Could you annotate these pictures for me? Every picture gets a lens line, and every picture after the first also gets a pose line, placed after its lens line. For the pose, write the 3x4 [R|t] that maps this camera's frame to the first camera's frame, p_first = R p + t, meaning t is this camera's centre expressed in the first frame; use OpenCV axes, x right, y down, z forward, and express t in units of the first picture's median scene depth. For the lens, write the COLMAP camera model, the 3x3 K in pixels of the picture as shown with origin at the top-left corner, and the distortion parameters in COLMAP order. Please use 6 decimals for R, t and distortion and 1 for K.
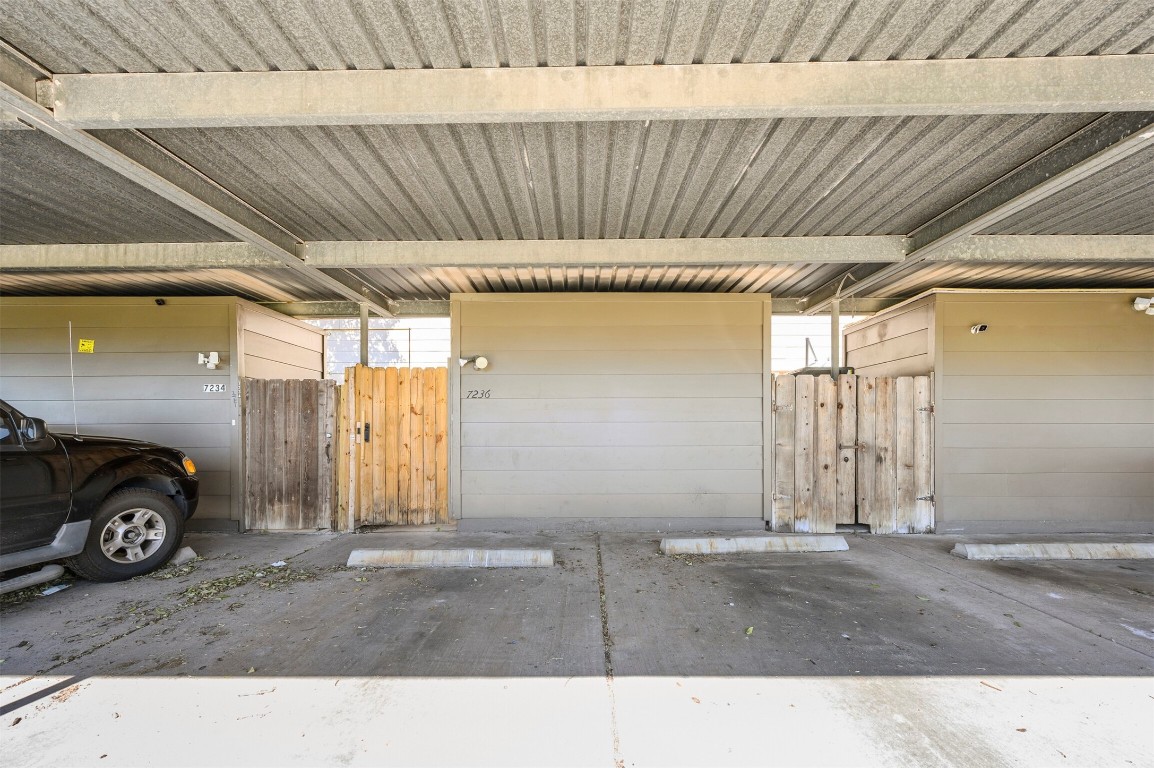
lens RADIAL K [[464.7, 0, 545.0], [0, 464.7, 434.0], [0, 0, 1]] dist [0.000776, -0.000519]
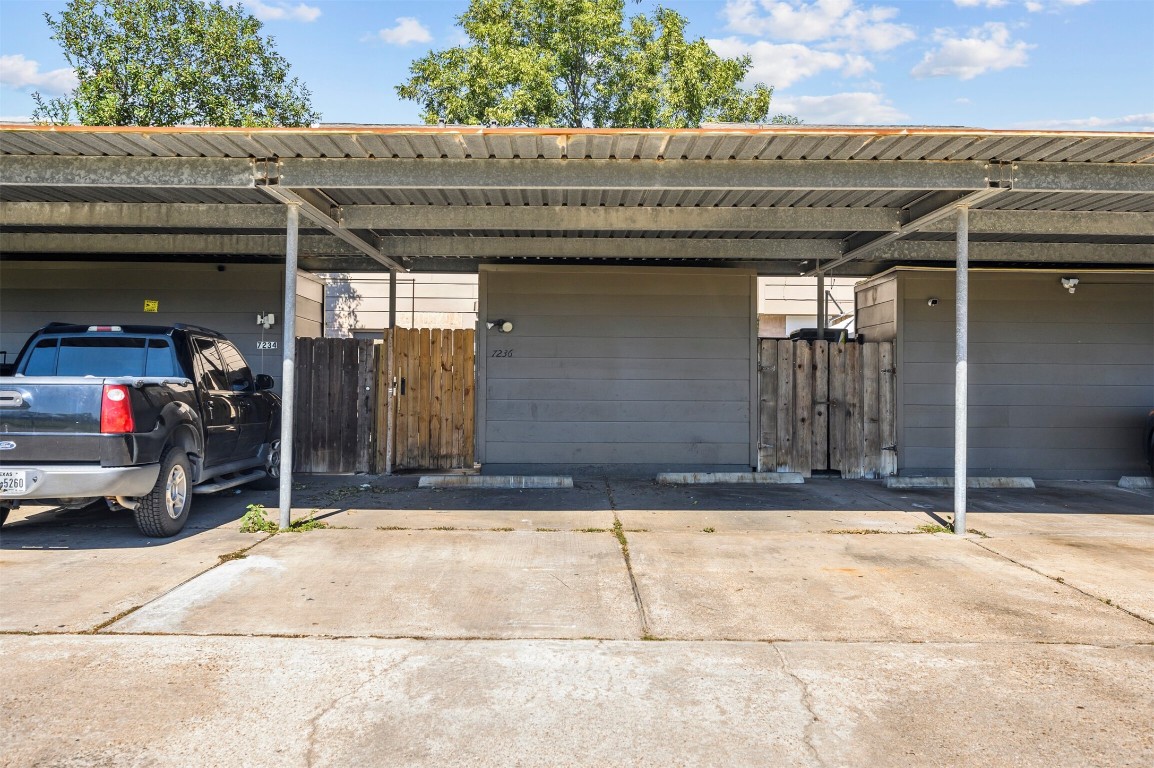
lens RADIAL K [[995.1, 0, 576.0], [0, 995.1, 382.3], [0, 0, 1]] dist [-0.015773, -0.001280]
pose [[0.995936, 0.010158, 0.089487, -0.180295], [-0.009058, 0.999878, -0.012695, 0.013735], [-0.089605, 0.011833, 0.995907, -1.425575]]
